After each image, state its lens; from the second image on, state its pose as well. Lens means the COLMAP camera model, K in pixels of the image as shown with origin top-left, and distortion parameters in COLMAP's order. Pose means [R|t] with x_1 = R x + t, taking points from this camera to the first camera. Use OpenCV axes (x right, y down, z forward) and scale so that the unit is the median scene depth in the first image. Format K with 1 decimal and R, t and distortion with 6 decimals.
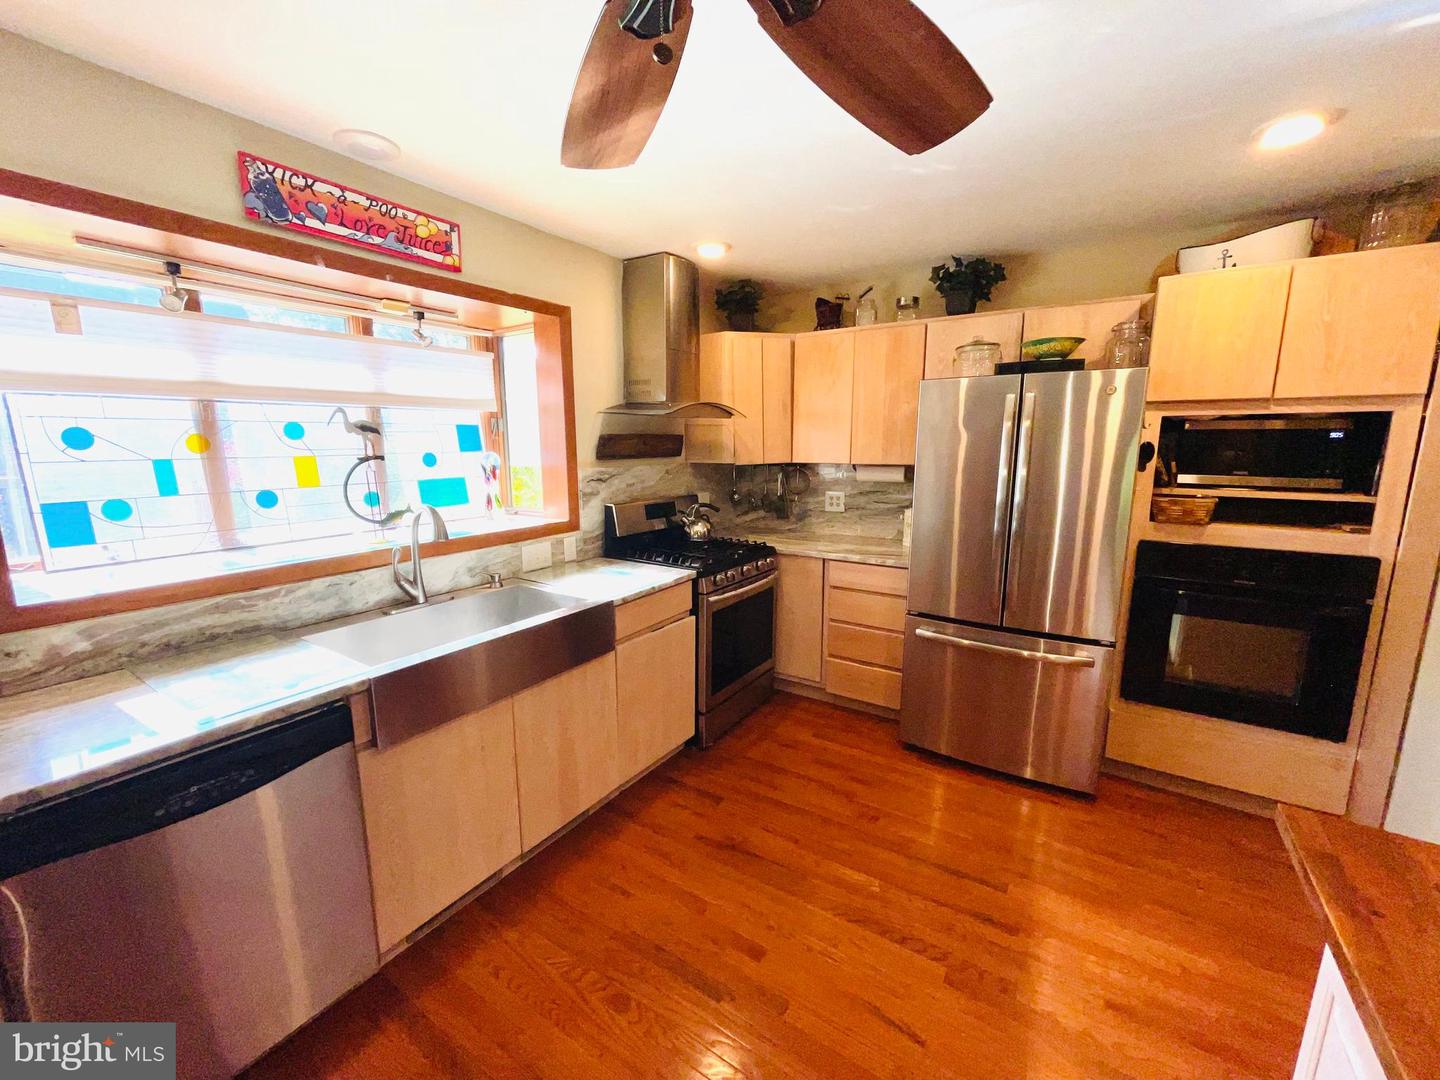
lens RADIAL K [[580.3, 0, 704.6], [0, 580.3, 544.3], [0, 0, 1]] dist [-0.007751, 0.002828]
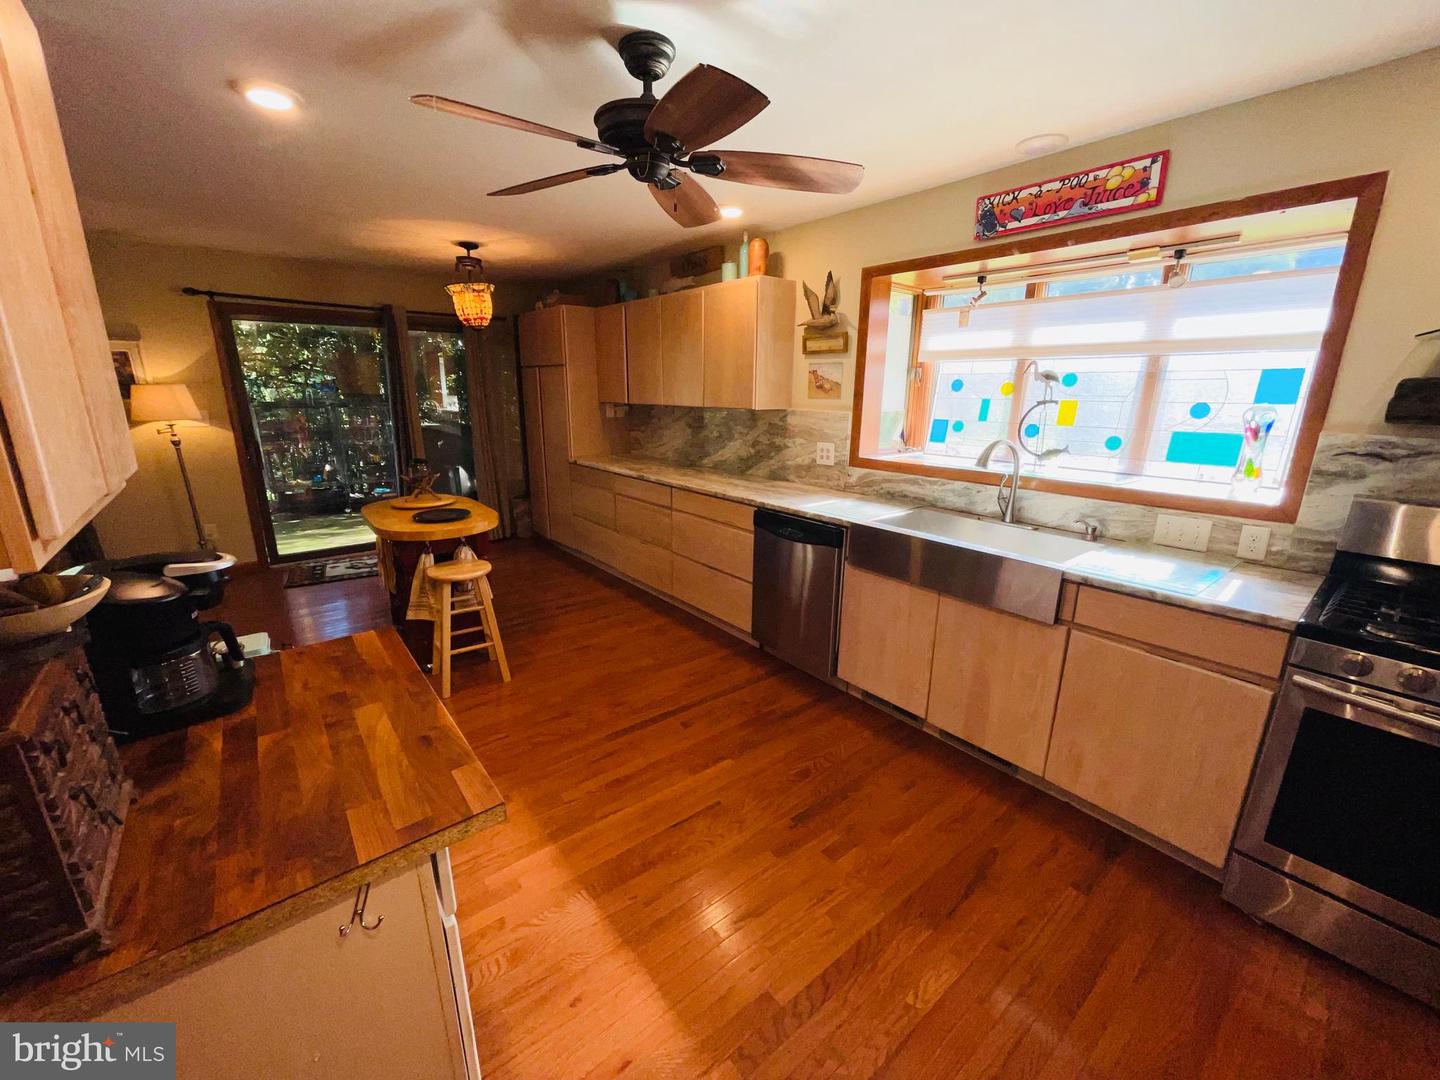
lens RADIAL K [[580.3, 0, 712.9], [0, 580.3, 546.1], [0, 0, 1]] dist [-0.007751, 0.002828]
pose [[-0.312216, 0.250395, -0.916419, 0.881217], [-0.173634, 0.933351, 0.314178, -0.134523], [0.934009, 0.257213, -0.247930, 0.772733]]
